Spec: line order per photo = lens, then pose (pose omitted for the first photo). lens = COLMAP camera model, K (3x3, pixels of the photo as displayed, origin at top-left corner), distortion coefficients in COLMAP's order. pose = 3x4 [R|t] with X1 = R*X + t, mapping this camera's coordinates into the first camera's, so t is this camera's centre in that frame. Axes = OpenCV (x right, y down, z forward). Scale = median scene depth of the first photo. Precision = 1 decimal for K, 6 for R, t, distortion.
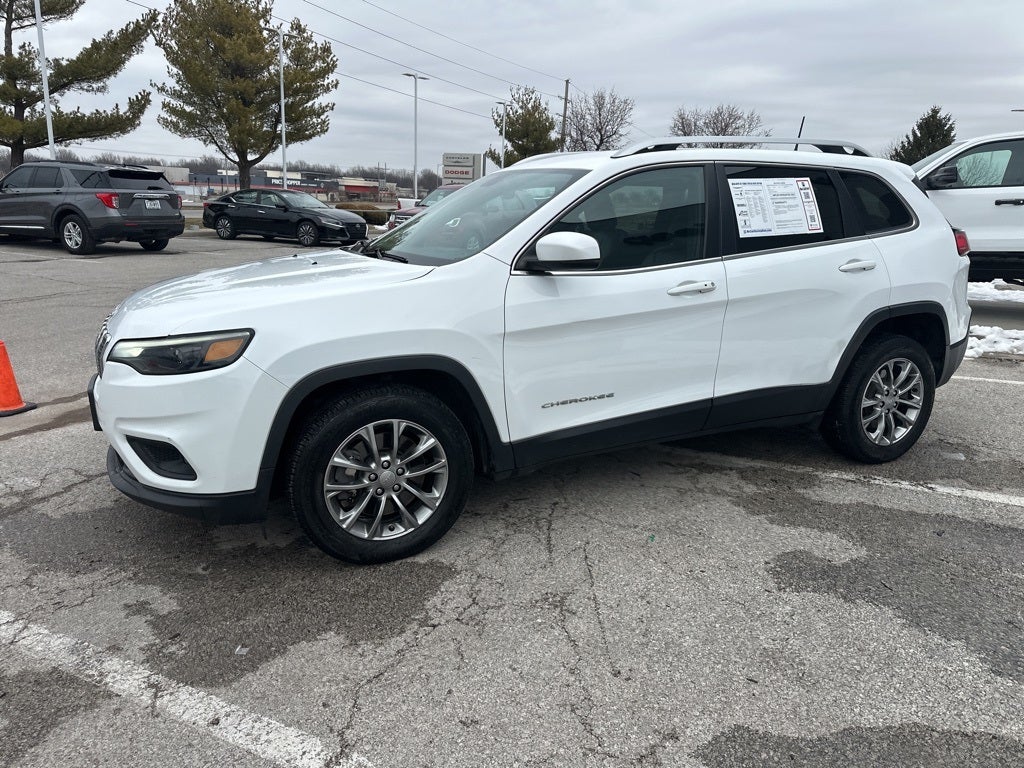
lens RADIAL K [[718.7, 0, 507.3], [0, 718.7, 383.6], [0, 0, 1]] dist [0.042970, -0.053331]
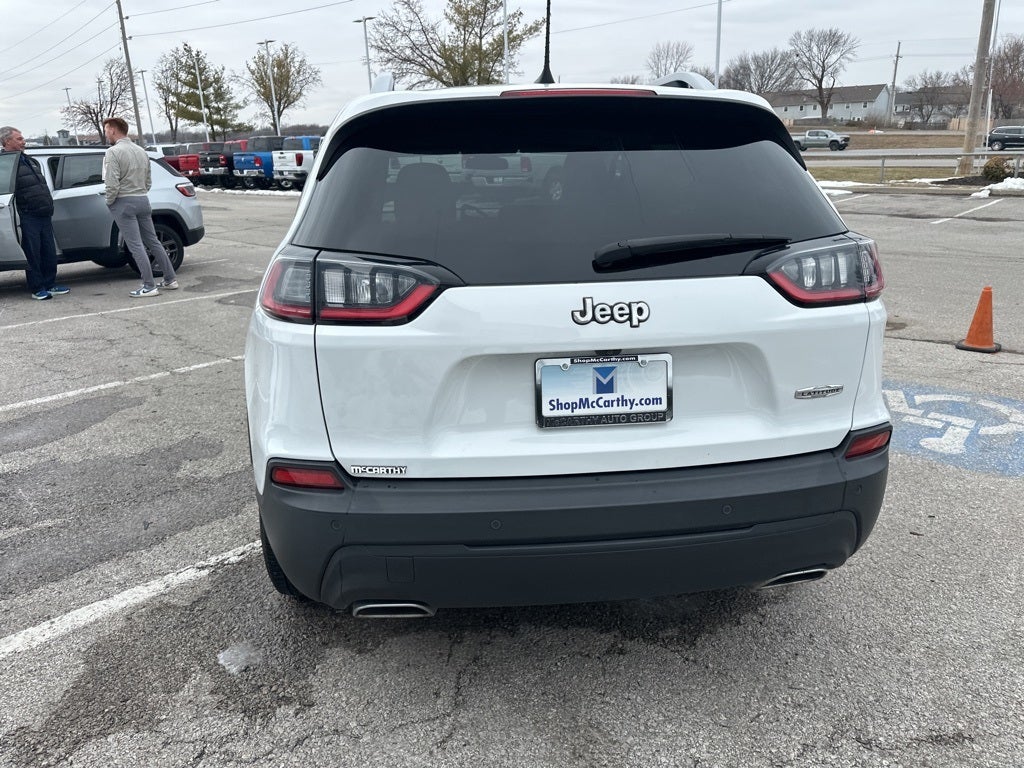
lens RADIAL K [[726.0, 0, 509.4], [0, 726.0, 371.8], [0, 0, 1]] dist [0.028445, -0.035373]
pose [[-0.308679, 0.264319, -0.913703, 1.128993], [-0.213678, 0.916790, 0.337400, -0.366574], [0.926854, 0.299387, -0.226515, 1.413581]]
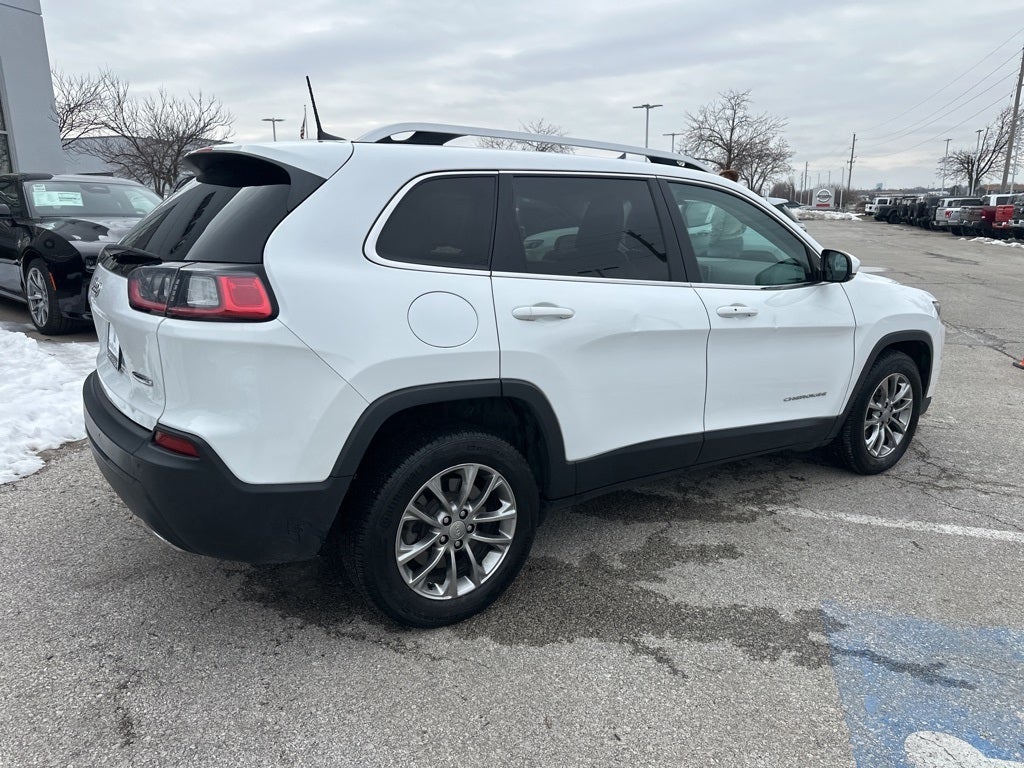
lens RADIAL K [[721.0, 0, 510.2], [0, 721.0, 374.7], [0, 0, 1]] dist [0.053114, -0.069358]
pose [[-0.984626, 0.013374, -0.174161, 0.429136], [-0.067034, 0.891789, 0.447457, -0.530037], [0.161299, 0.452253, -0.877183, 2.079125]]
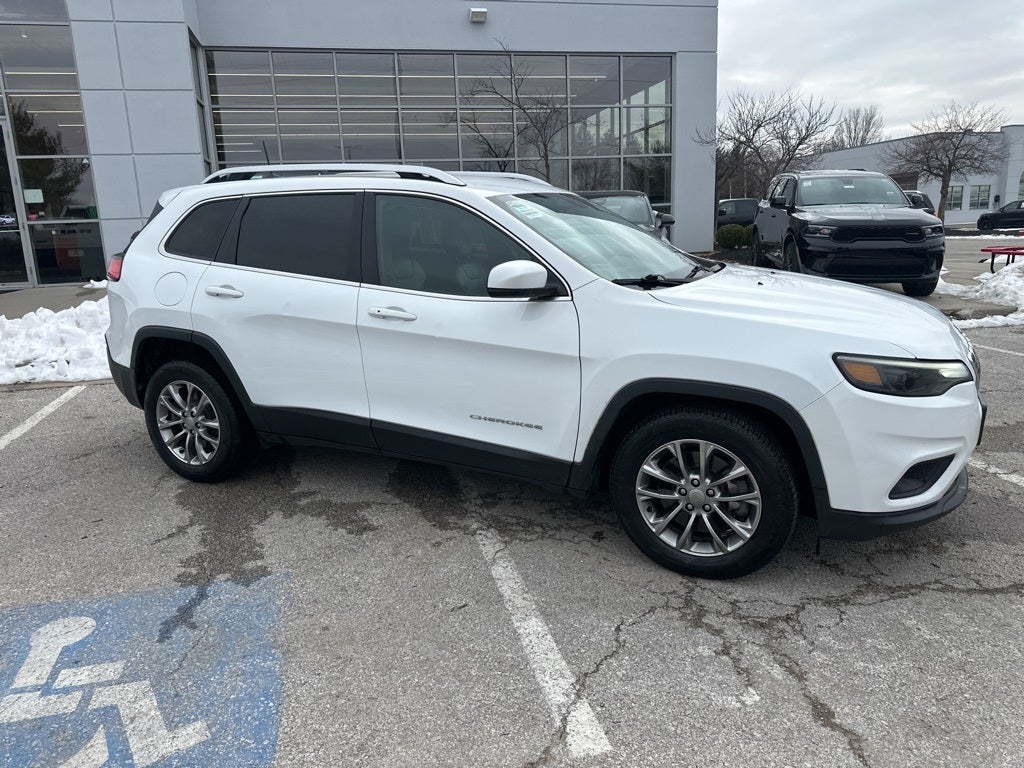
lens RADIAL K [[720.2, 0, 508.9], [0, 720.2, 373.8], [0, 0, 1]] dist [0.031718, -0.037801]
pose [[-0.637918, -0.166889, 0.751804, -0.781036], [0.201501, 0.906054, 0.372106, -0.467997], [-0.743275, 0.388862, -0.544360, 1.744553]]
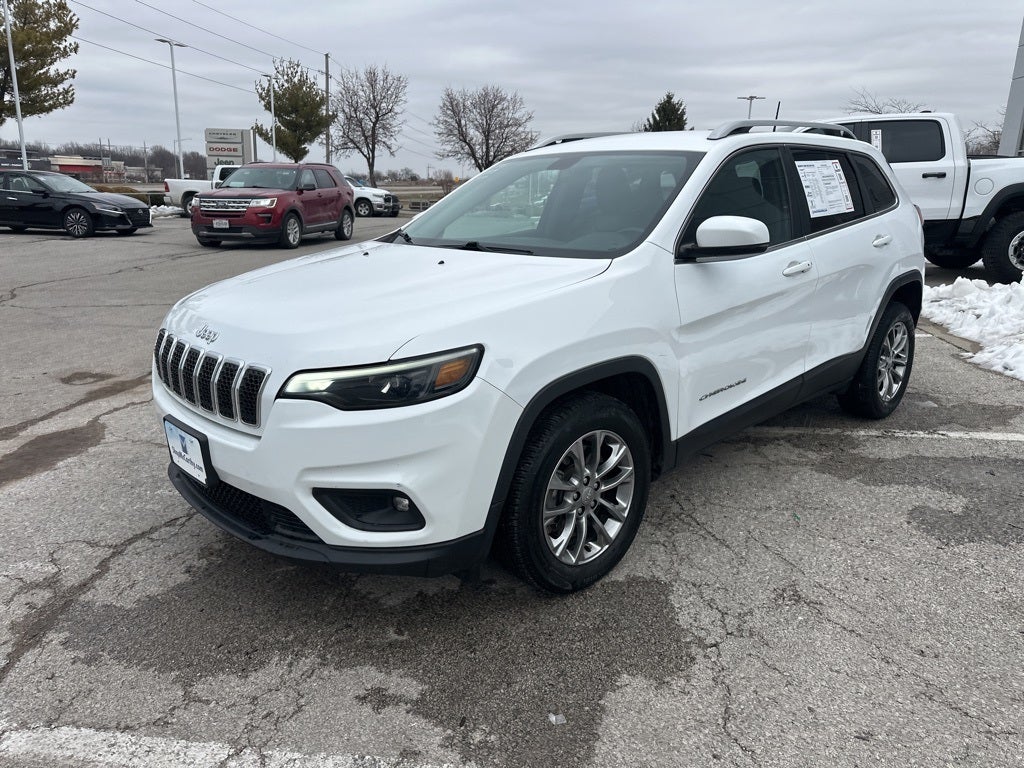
lens RADIAL K [[721.3, 0, 509.6], [0, 721.3, 383.4], [0, 0, 1]] dist [0.032812, -0.040790]
pose [[0.946959, -0.096361, 0.306566, -0.405111], [0.088387, 0.995290, 0.039821, -0.041691], [-0.308959, -0.010613, 0.951016, 0.127903]]
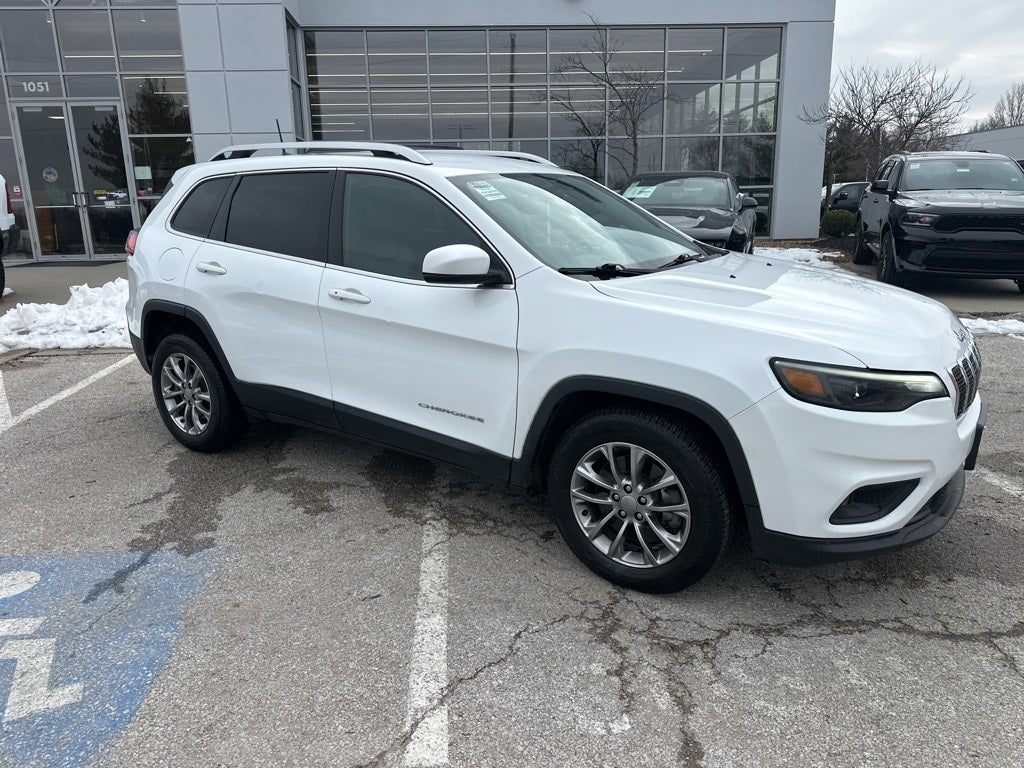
lens RADIAL K [[721.3, 0, 509.6], [0, 721.3, 383.4], [0, 0, 1]] dist [0.032812, -0.040790]
pose [[-0.508990, -0.224769, 0.830908, -0.864165], [0.212654, 0.902548, 0.374414, -0.423967], [-0.834090, 0.367269, -0.411590, 1.573765]]
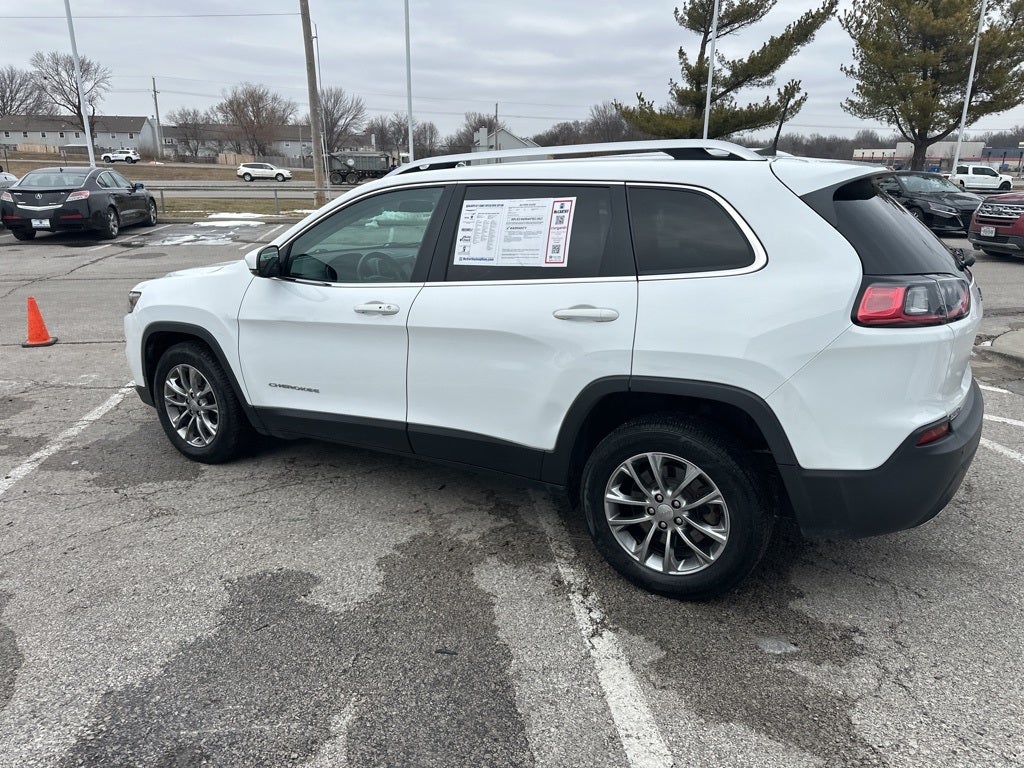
lens RADIAL K [[720.0, 0, 509.7], [0, 720.0, 374.3], [0, 0, 1]] dist [0.043276, -0.047630]
pose [[0.562070, 0.203436, -0.801680, 1.063416], [-0.189950, 0.975121, 0.114272, -0.171896], [0.804982, 0.088050, 0.586729, 0.491711]]
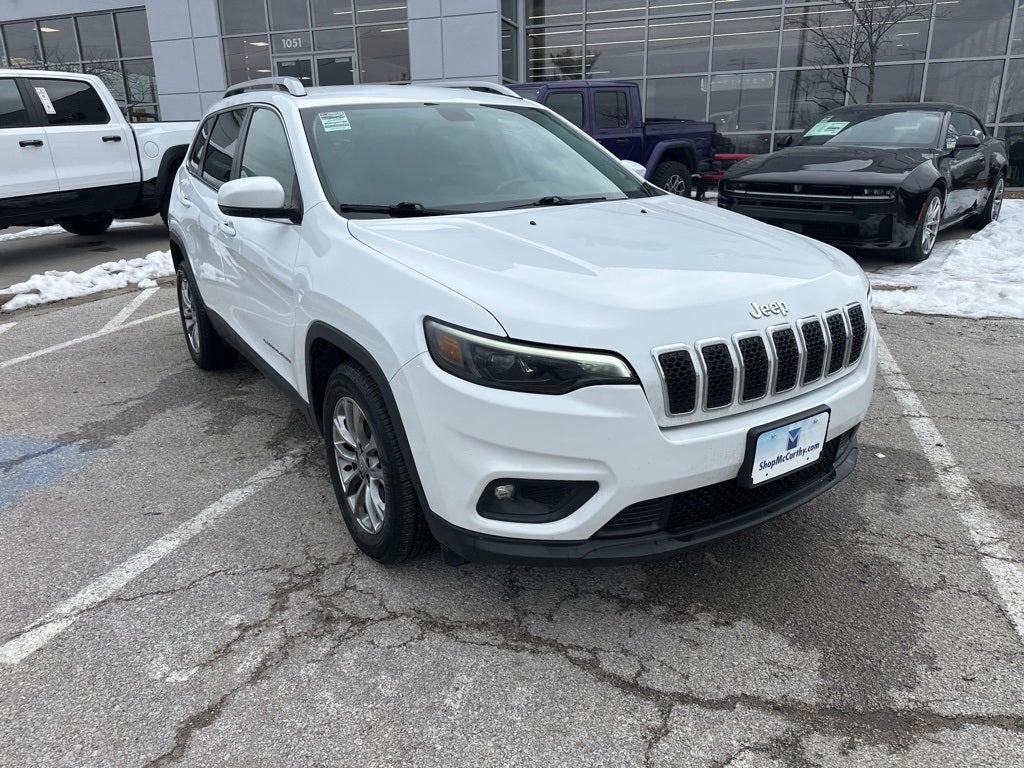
lens RADIAL K [[721.7, 0, 510.6], [0, 721.7, 389.5], [0, 0, 1]] dist [0.028675, -0.034998]
pose [[-0.145951, -0.327389, 0.933550, -0.980644], [0.254190, 0.899563, 0.355210, -0.281724], [-0.956078, 0.289143, -0.048073, 1.087788]]
